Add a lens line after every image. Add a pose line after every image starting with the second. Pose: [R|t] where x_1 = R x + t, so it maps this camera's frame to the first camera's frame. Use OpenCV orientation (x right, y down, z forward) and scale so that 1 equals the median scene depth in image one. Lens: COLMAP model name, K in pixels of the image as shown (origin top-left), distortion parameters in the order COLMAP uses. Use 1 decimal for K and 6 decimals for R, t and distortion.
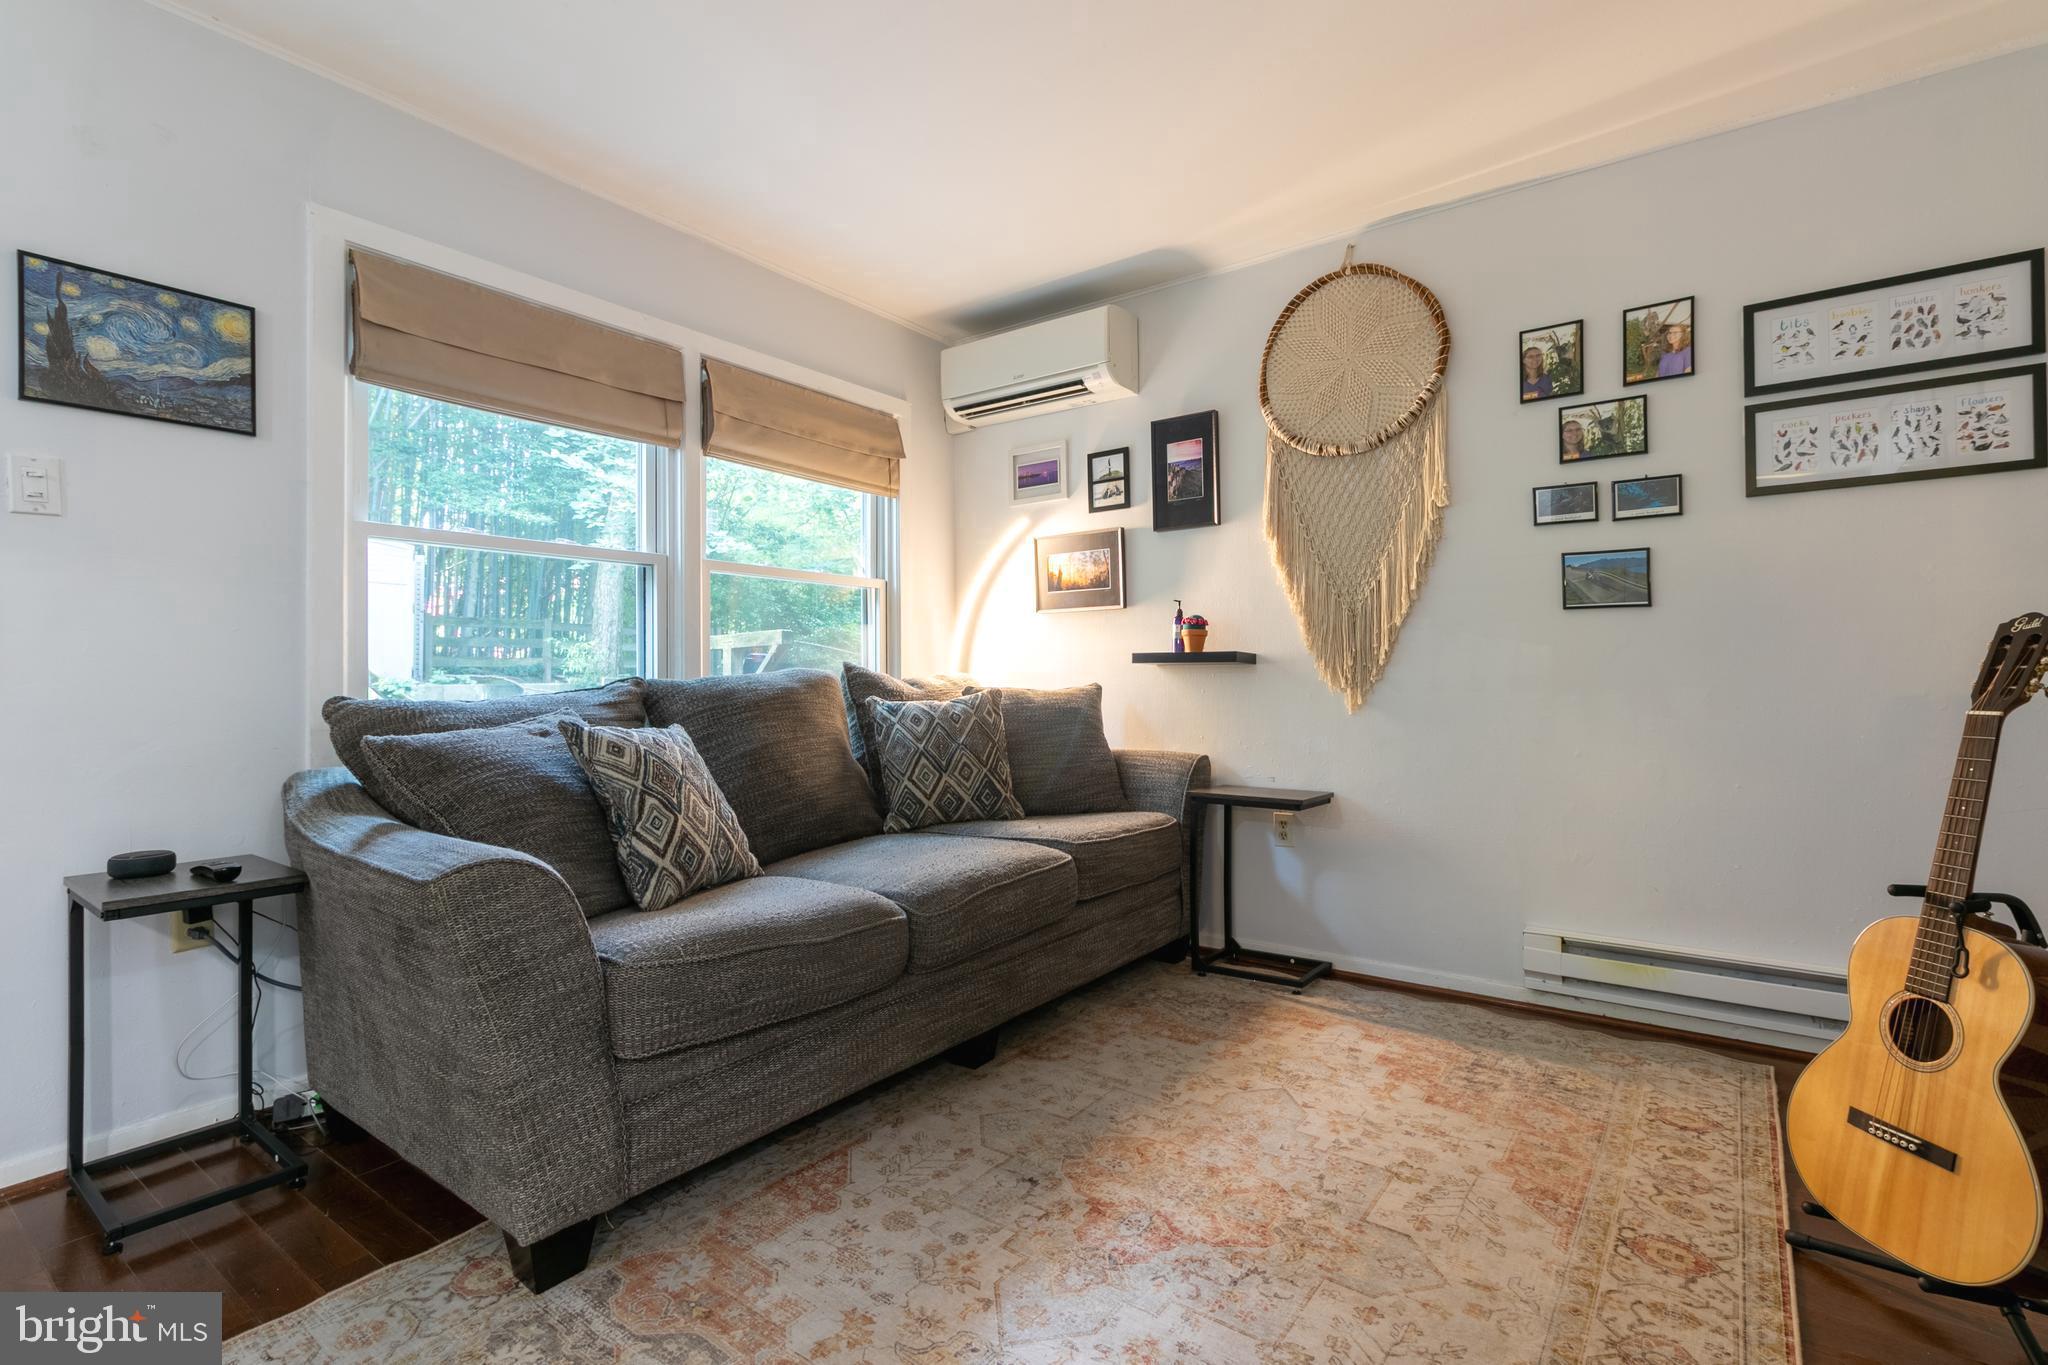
lens RADIAL K [[945.2, 0, 1028.0], [0, 945.2, 668.6], [0, 0, 1]] dist [0.011813, 0.000278]
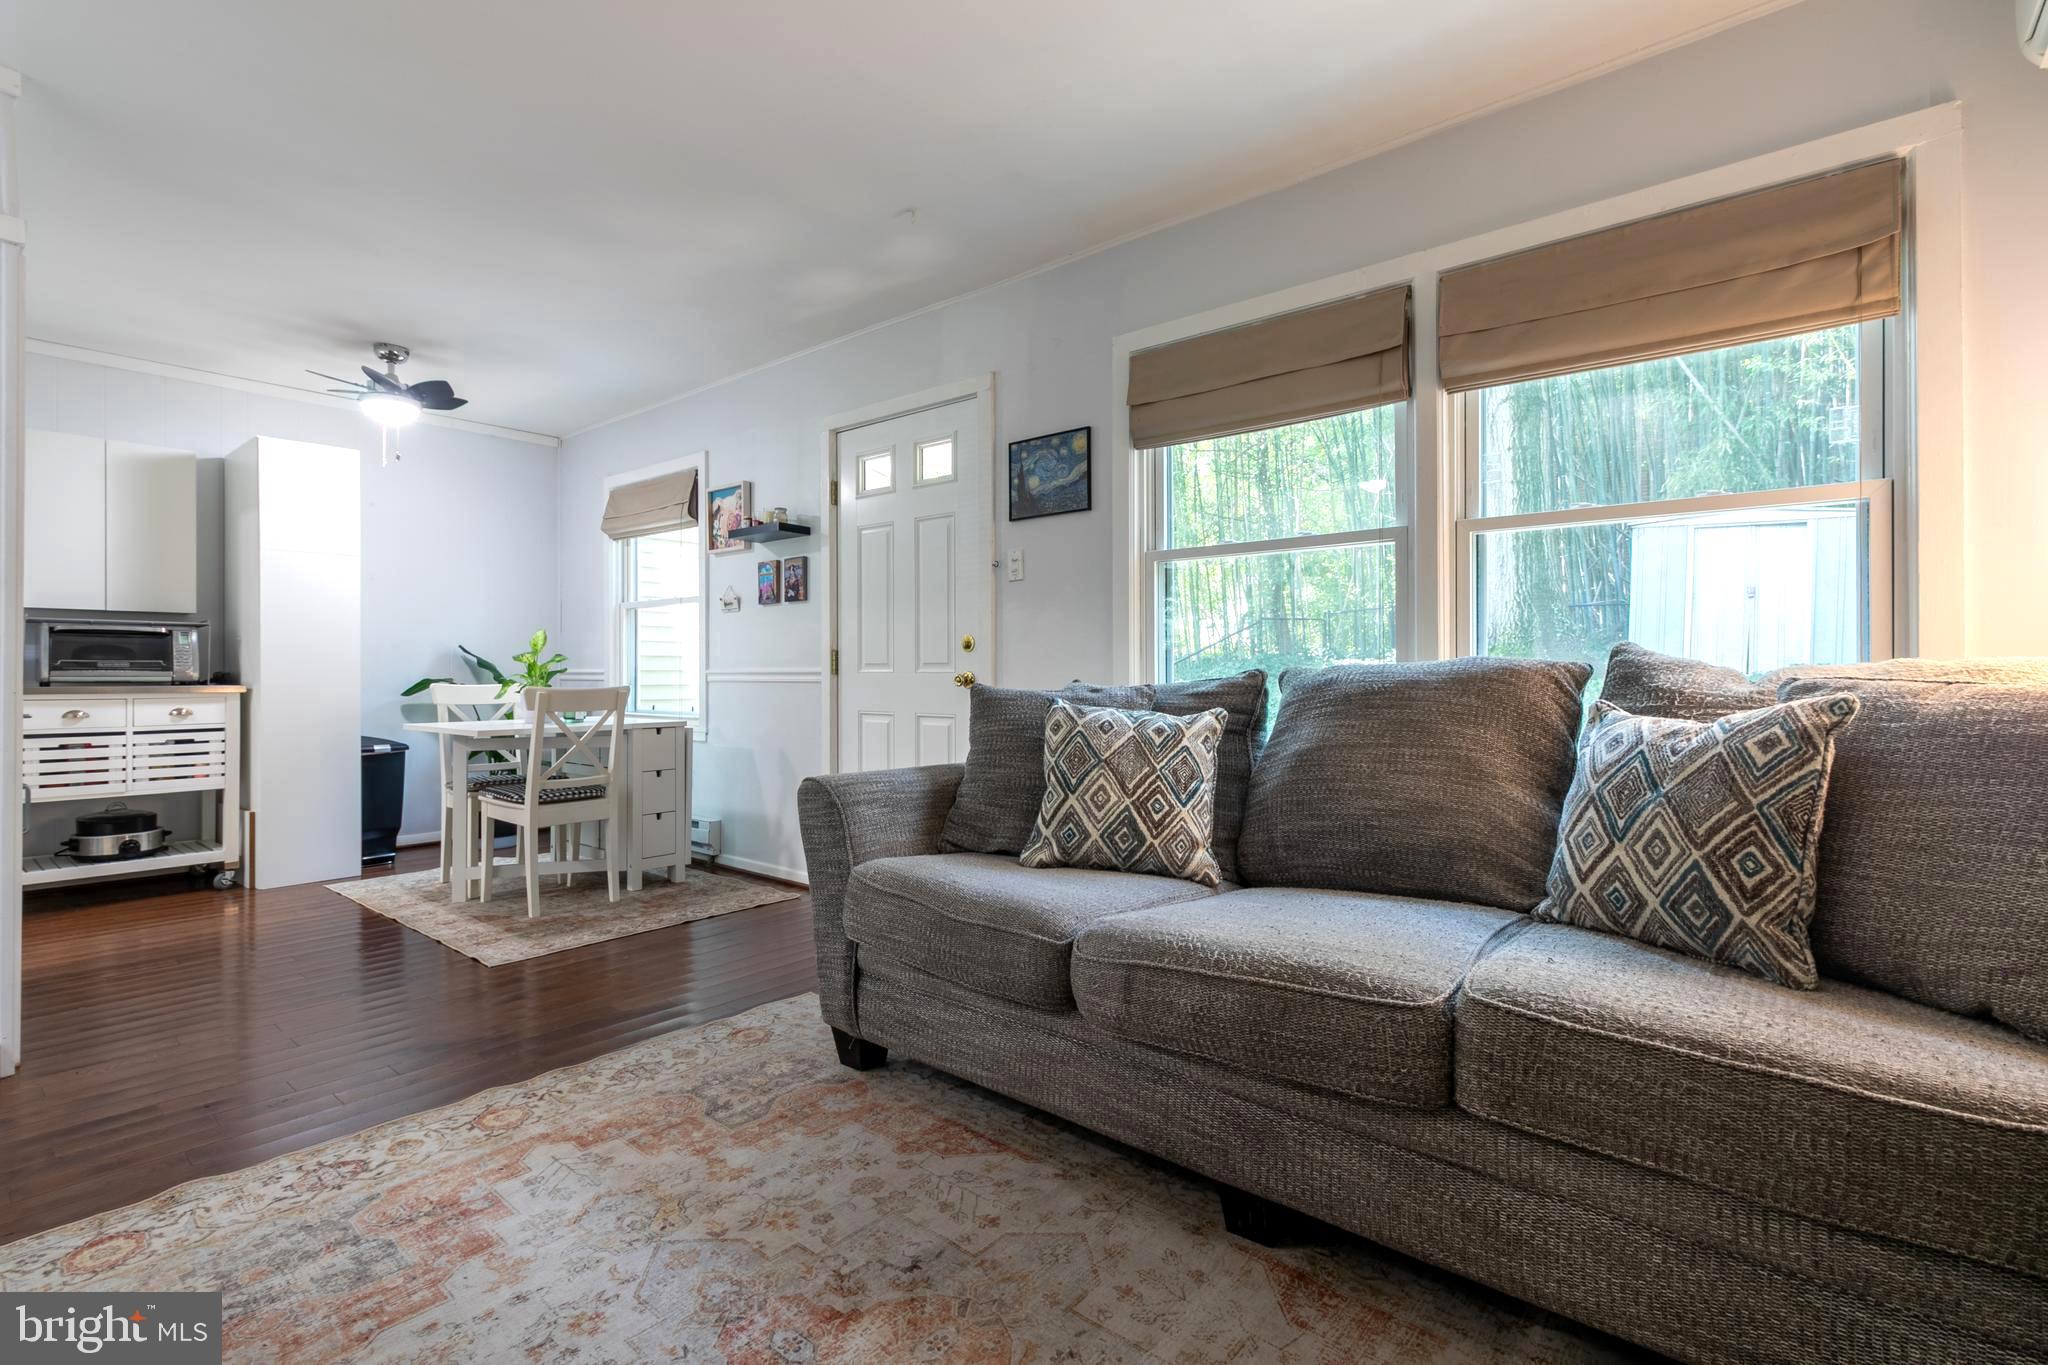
lens RADIAL K [[945.2, 0, 1027.7], [0, 945.2, 684.2], [0, 0, 1]] dist [0.011813, 0.000278]
pose [[-0.061810, 0.020216, -0.997883, 0.746125], [0.009982, 0.999757, 0.019635, 0.003949], [0.998038, -0.008747, -0.061996, 1.039674]]
